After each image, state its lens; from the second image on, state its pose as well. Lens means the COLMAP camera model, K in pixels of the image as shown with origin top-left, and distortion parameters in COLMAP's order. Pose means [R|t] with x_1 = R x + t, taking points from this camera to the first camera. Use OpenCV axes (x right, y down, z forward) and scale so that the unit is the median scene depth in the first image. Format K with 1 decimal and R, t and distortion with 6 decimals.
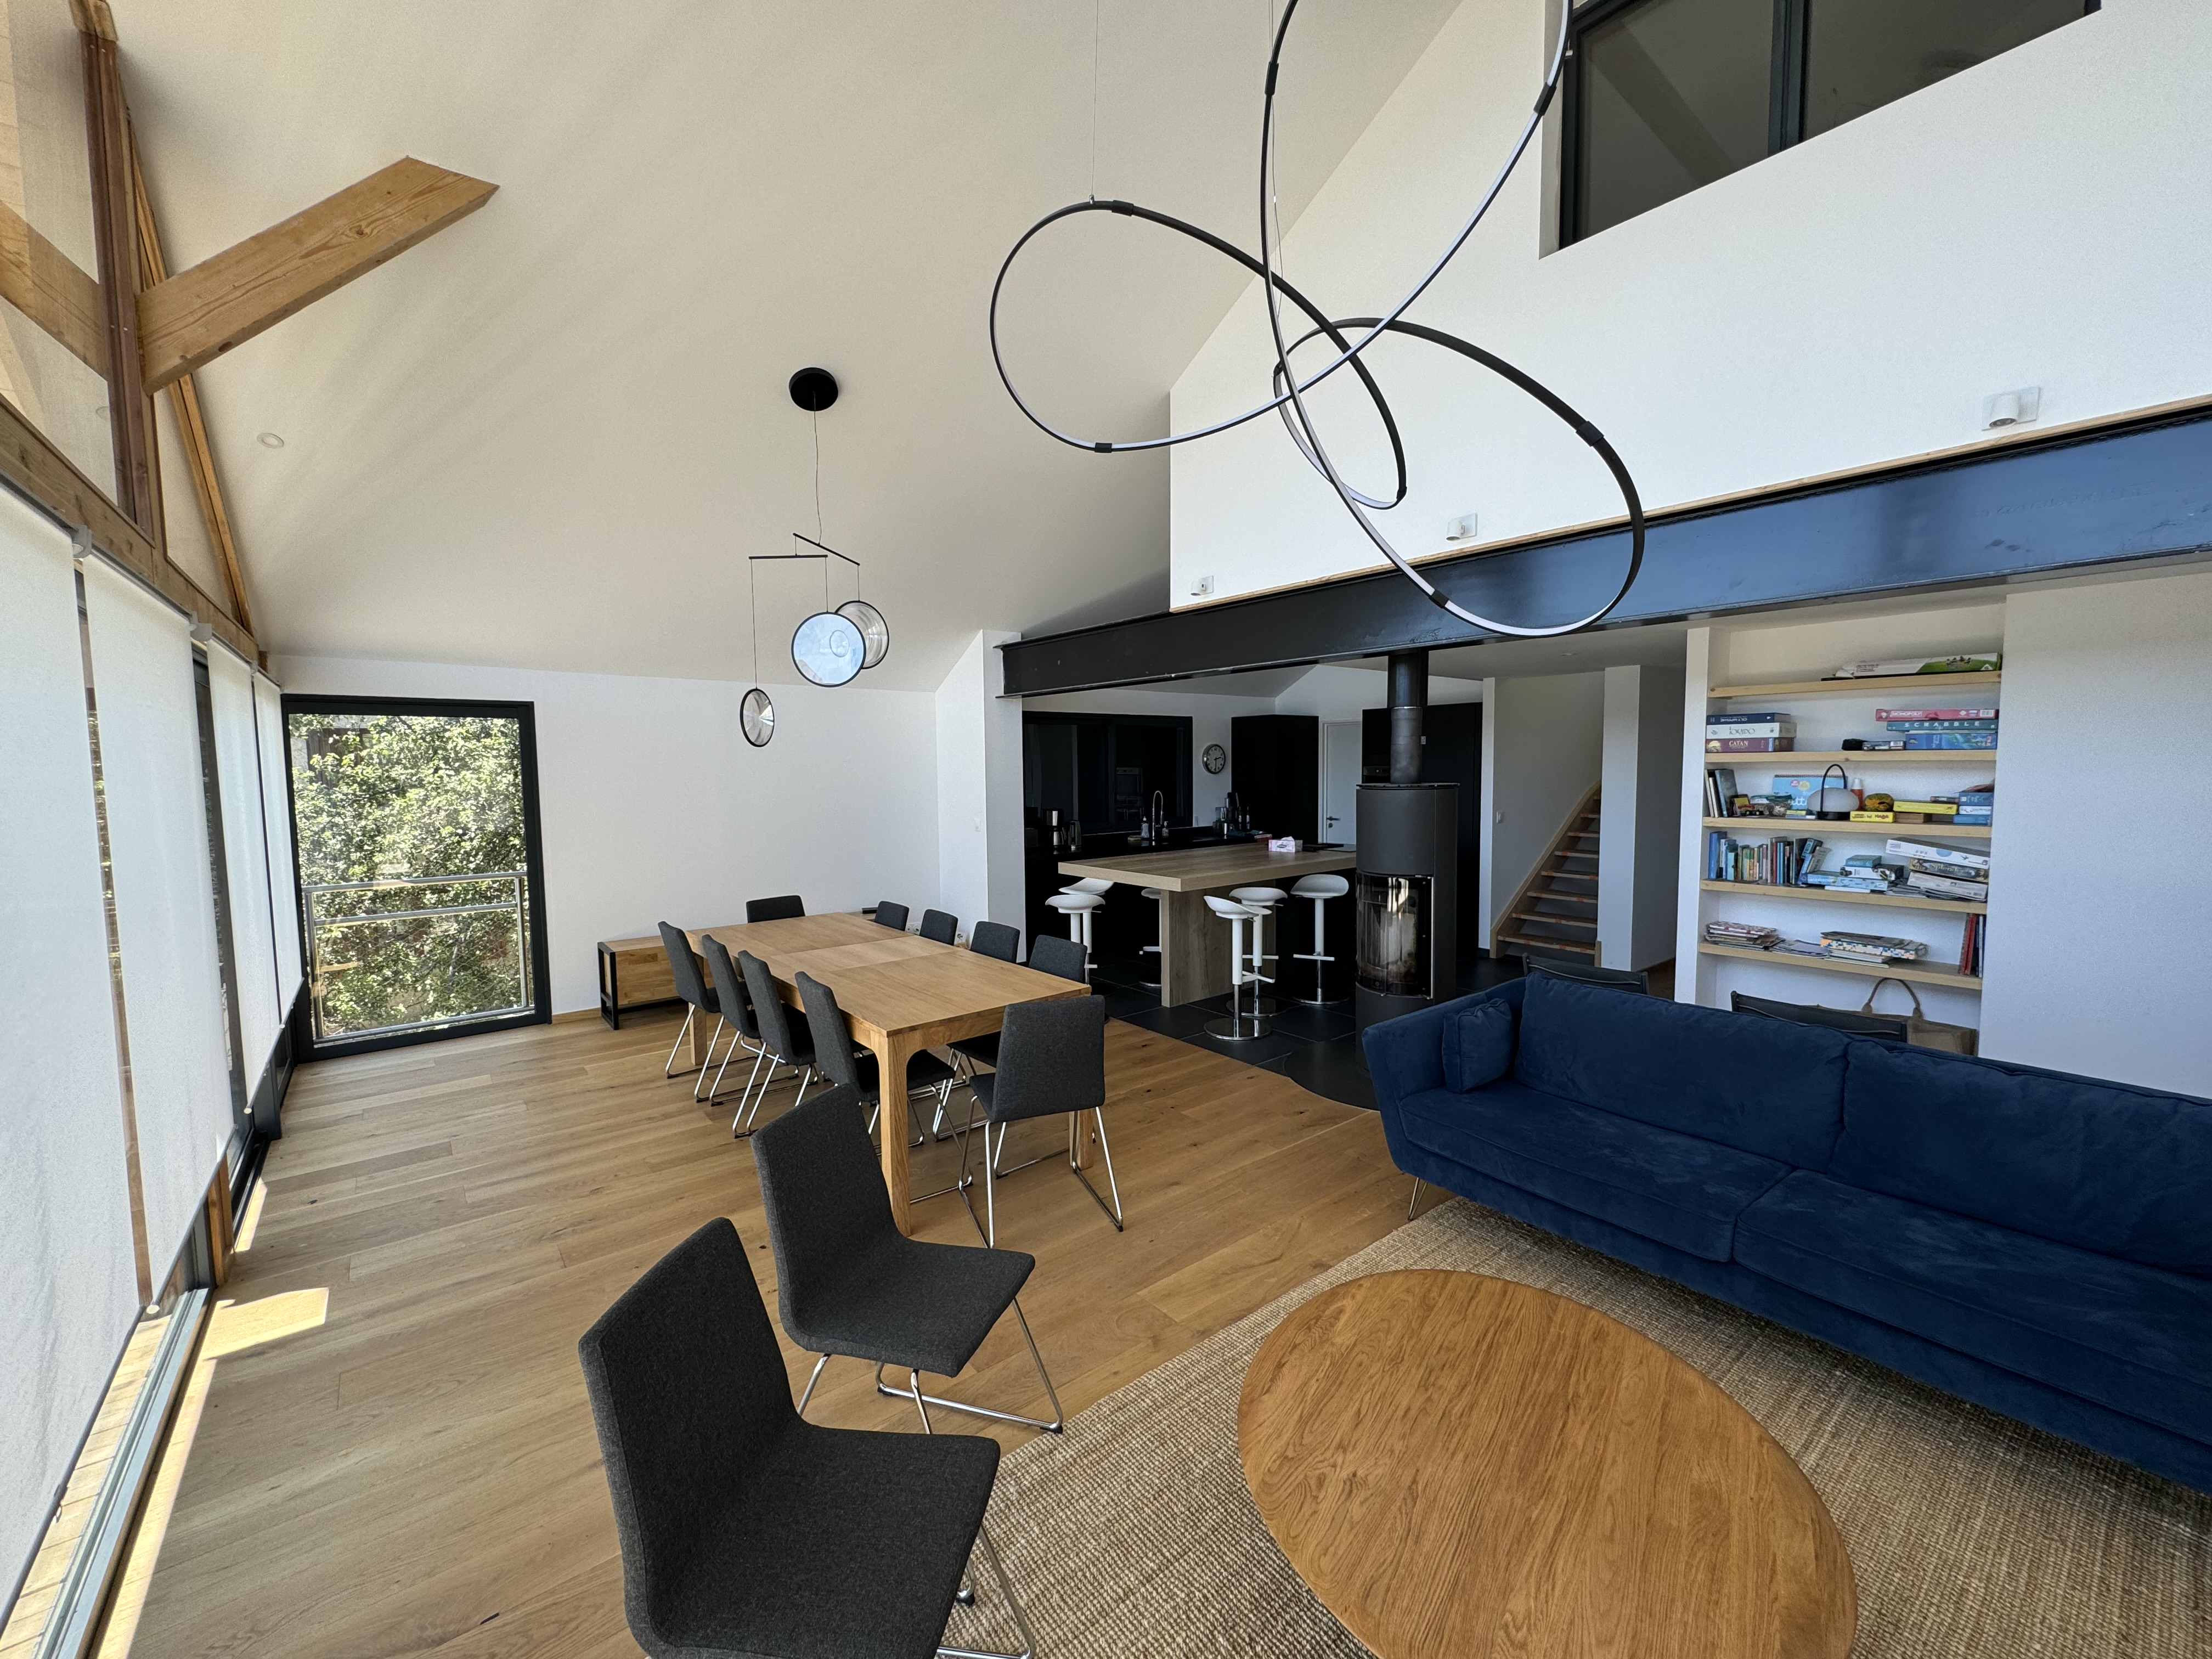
lens RADIAL K [[886.1, 0, 1106.0], [0, 886.1, 829.5], [0, 0, 1]] dist [0.000170, 0.000054]
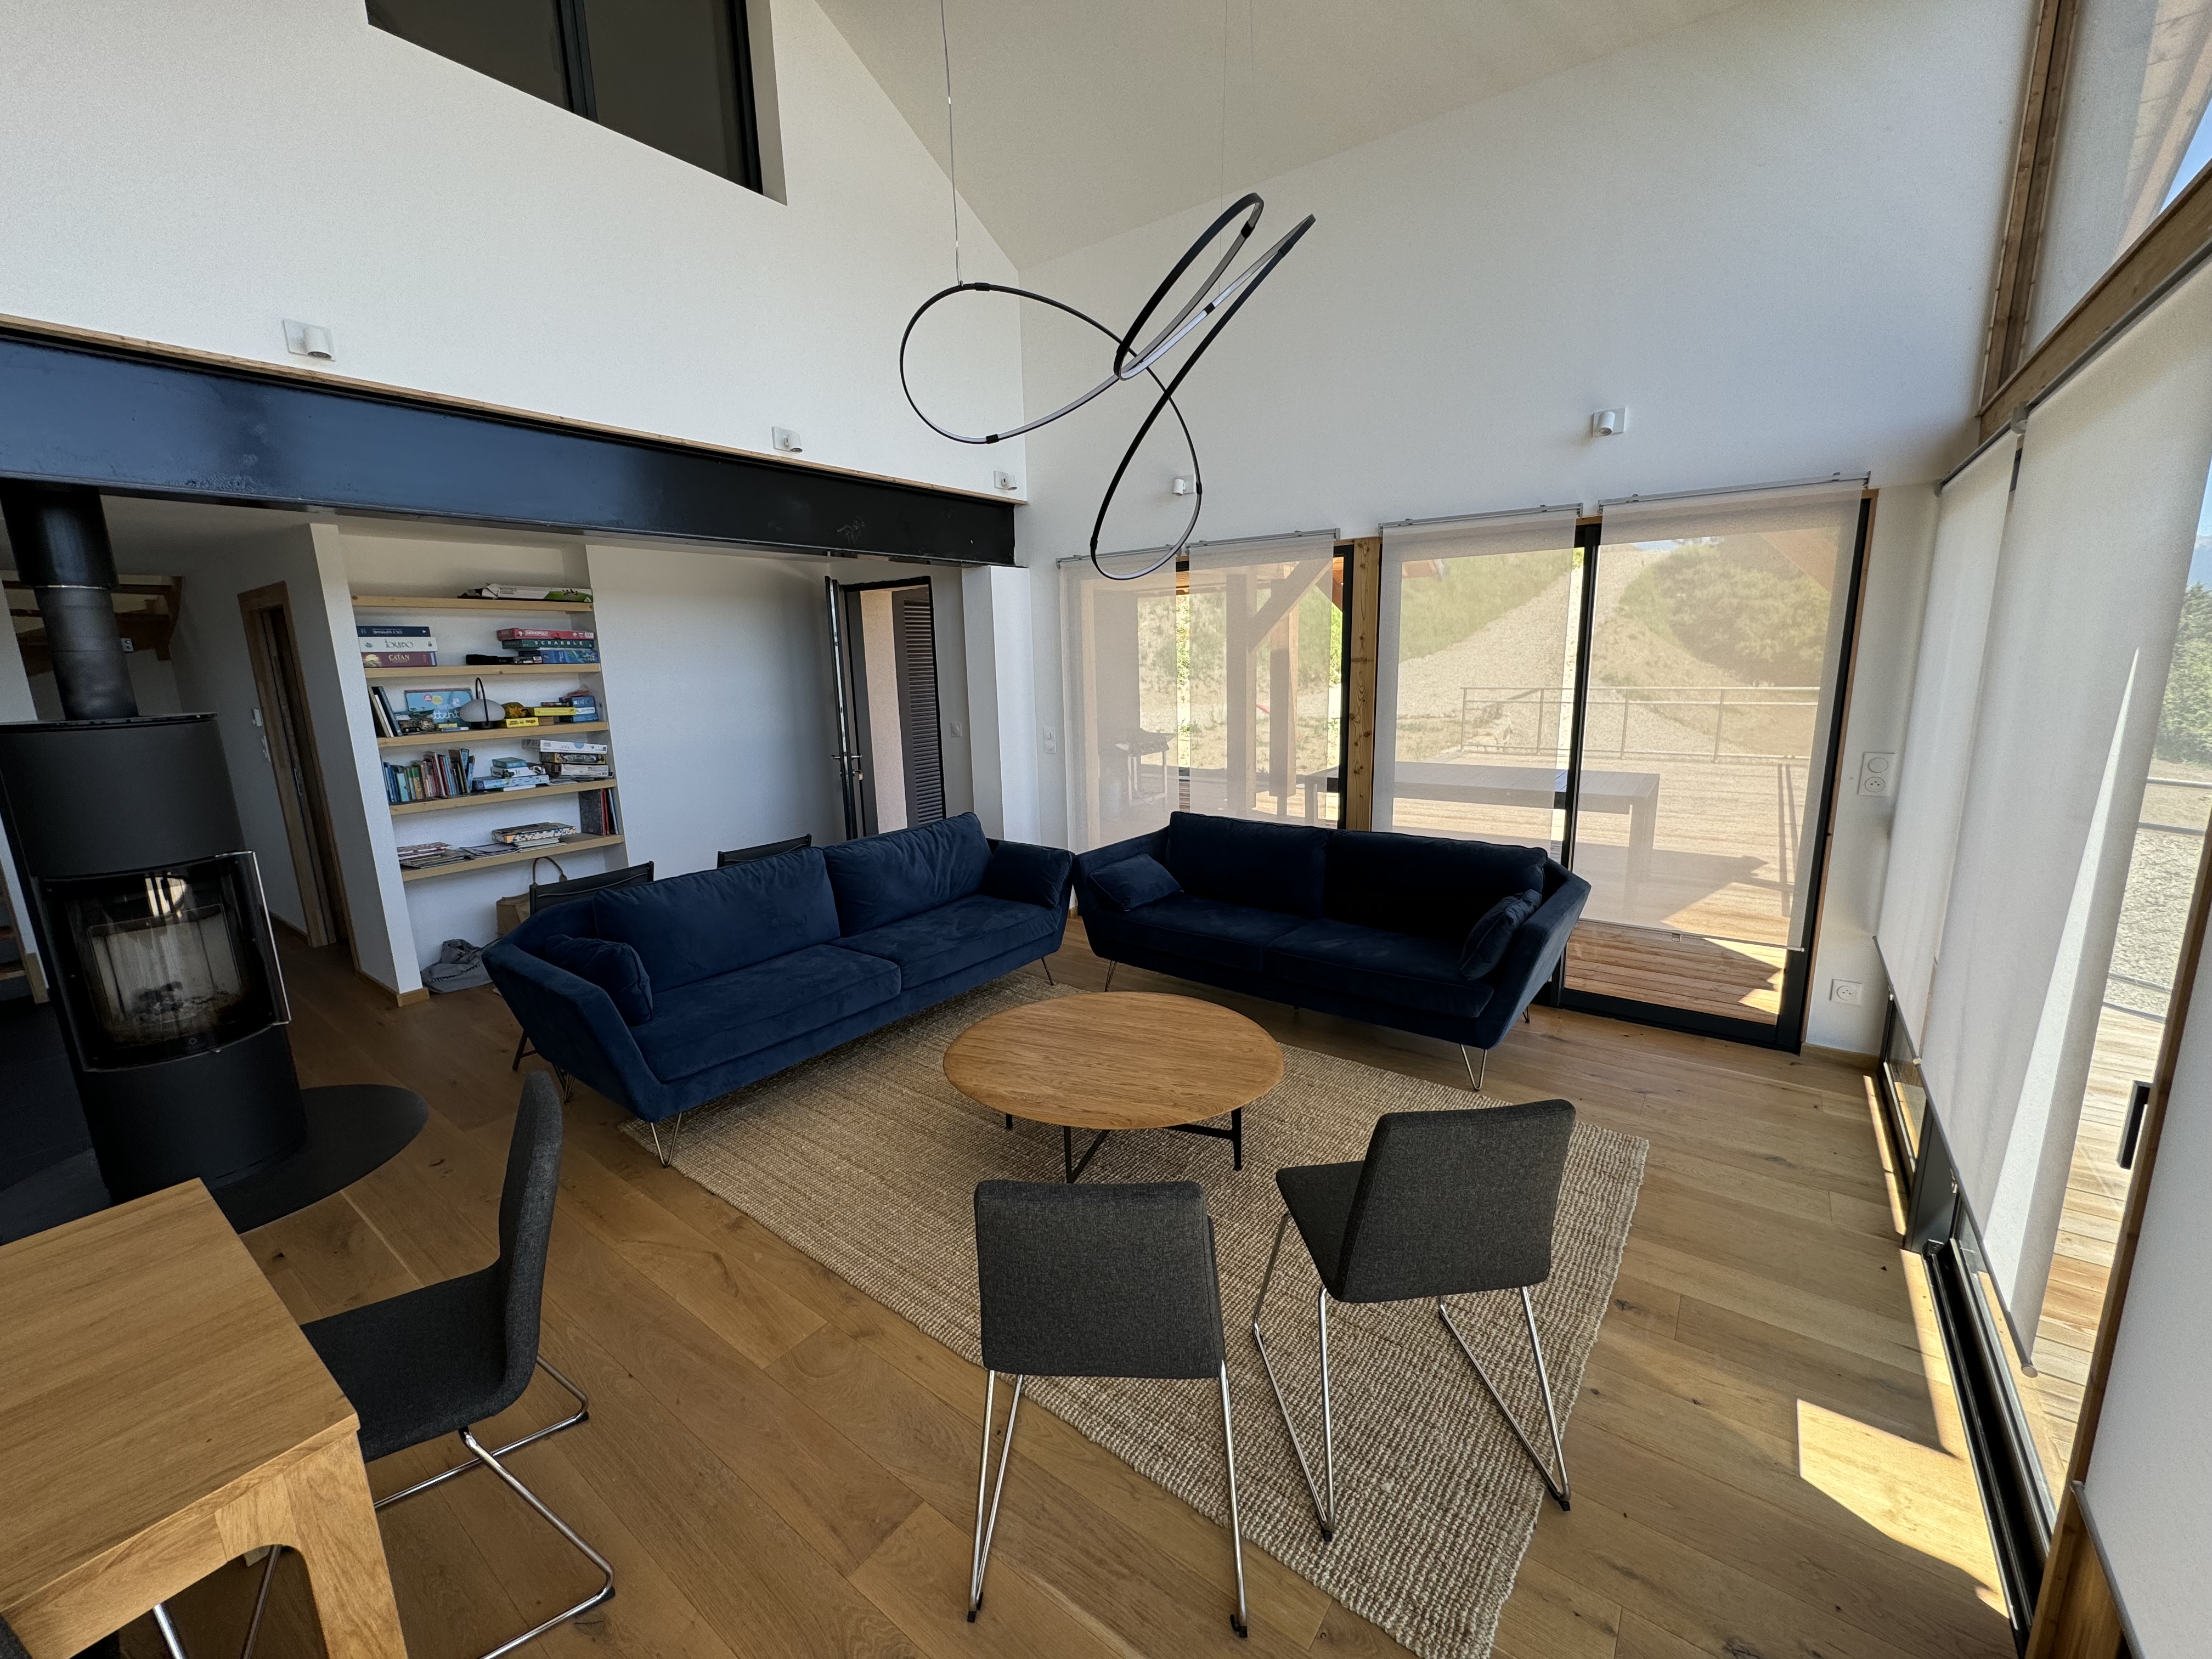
lens RADIAL K [[886.1, 0, 1106.0], [0, 886.1, 829.5], [0, 0, 1]] dist [0.000170, 0.000054]
pose [[-0.250352, -0.171864, 0.952778, -0.473155], [0.099526, 0.974335, 0.201904, -0.037069], [-0.963026, 0.145374, -0.226822, 0.565474]]
